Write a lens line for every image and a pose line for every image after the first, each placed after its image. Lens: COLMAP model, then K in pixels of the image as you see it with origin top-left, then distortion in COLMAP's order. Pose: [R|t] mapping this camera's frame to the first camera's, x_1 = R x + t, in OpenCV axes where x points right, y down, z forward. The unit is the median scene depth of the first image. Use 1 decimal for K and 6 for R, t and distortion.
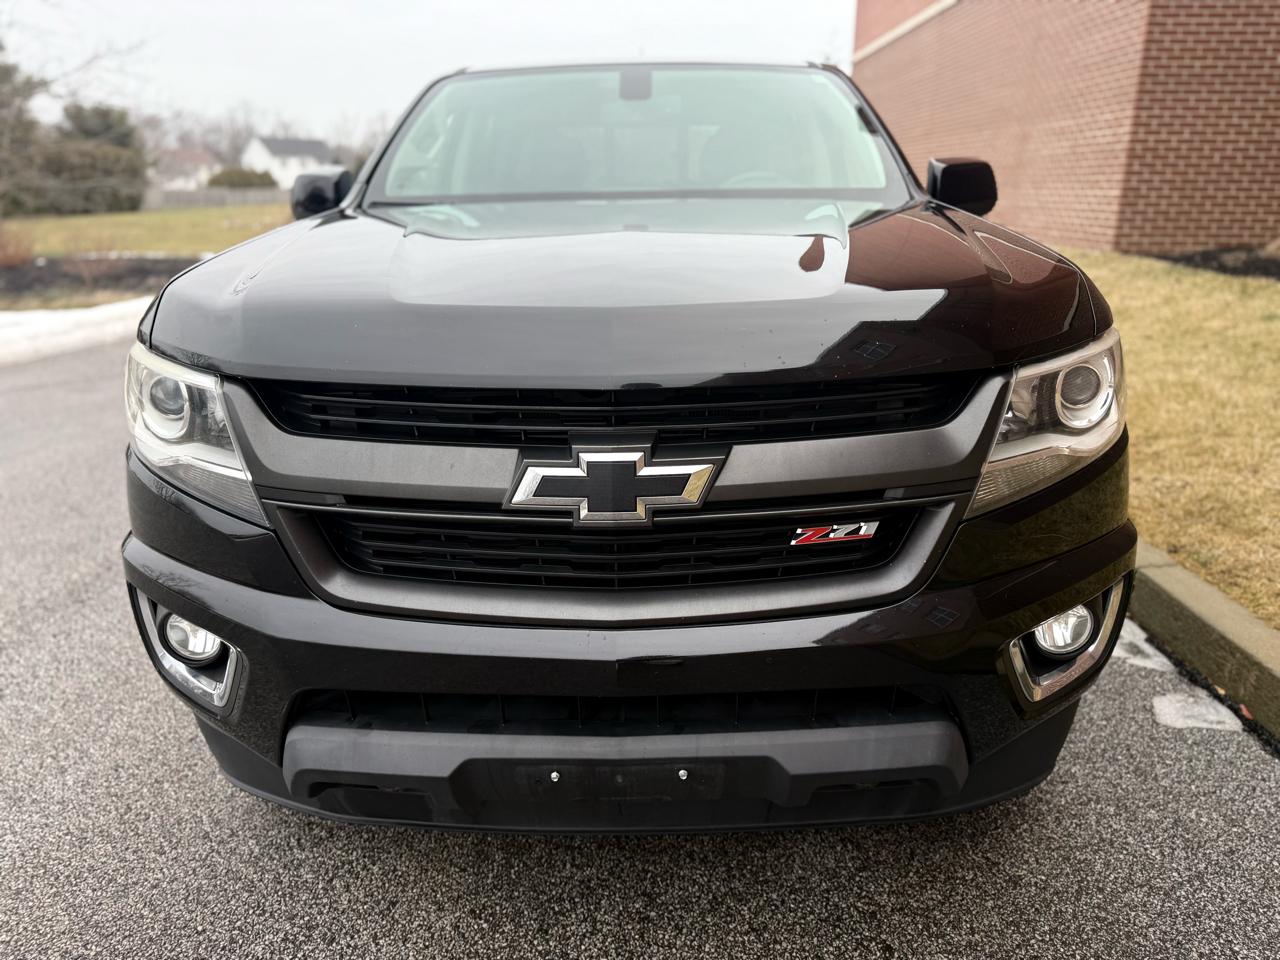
lens RADIAL K [[914.4, 0, 642.0], [0, 914.4, 484.2], [0, 0, 1]] dist [0.024983, -0.026696]
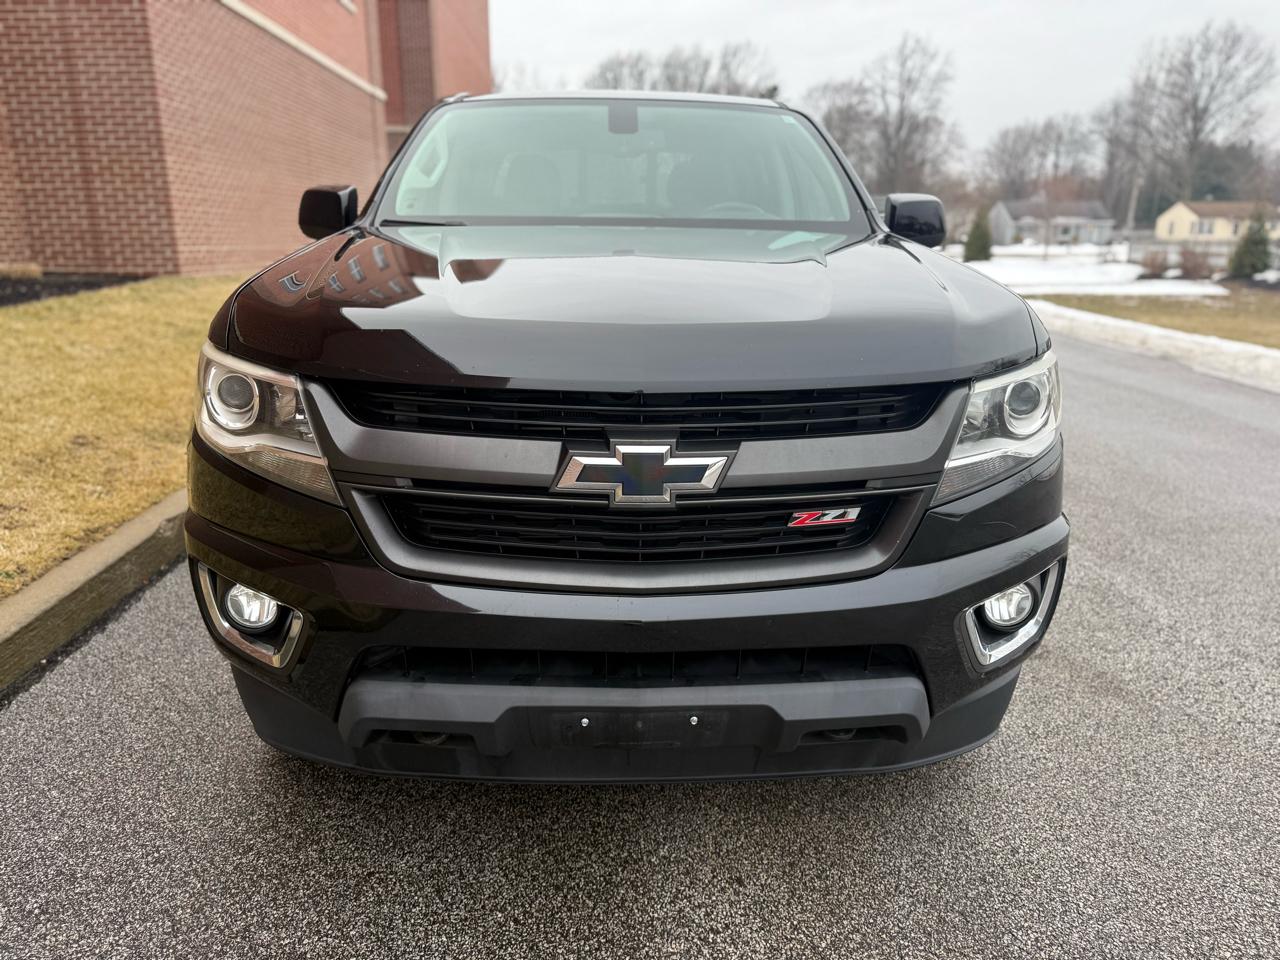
lens RADIAL K [[885.9, 0, 640.0], [0, 885.9, 480.0], [0, 0, 1]] dist [0.045626, 0.000080]
pose [[0.998512, 0.014670, 0.052515, -0.088868], [-0.013899, 0.999790, -0.015026, 0.025353], [-0.052724, 0.014274, 0.998507, -0.141997]]
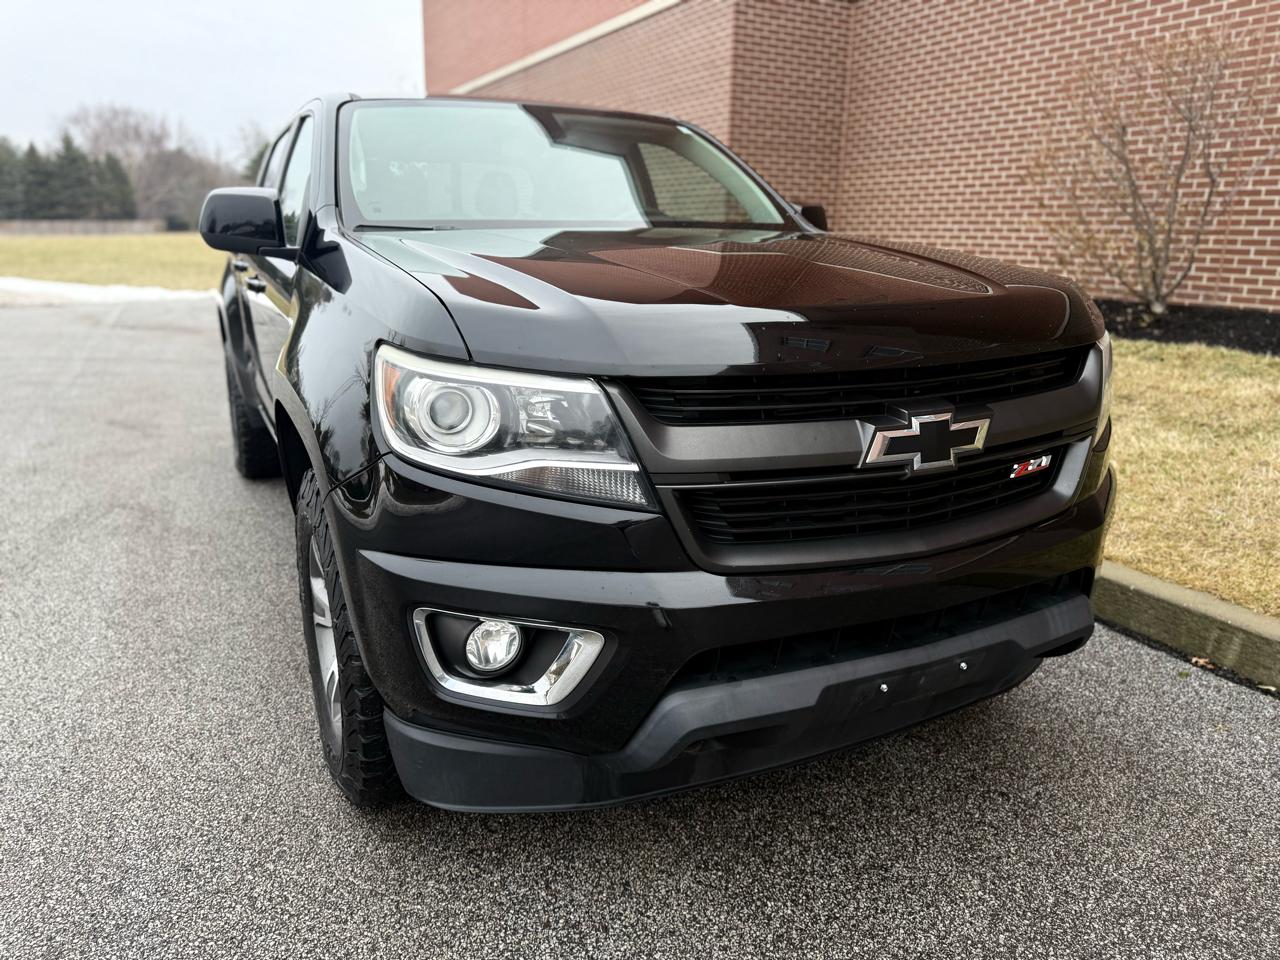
lens RADIAL K [[920.5, 0, 639.7], [0, 920.5, 472.3], [0, 0, 1]] dist [0.025930, -0.032705]
pose [[0.884397, -0.095767, 0.456805, -0.909219], [0.119341, 0.992588, -0.022959, 0.023652], [-0.451220, 0.074820, 0.889271, 0.032500]]
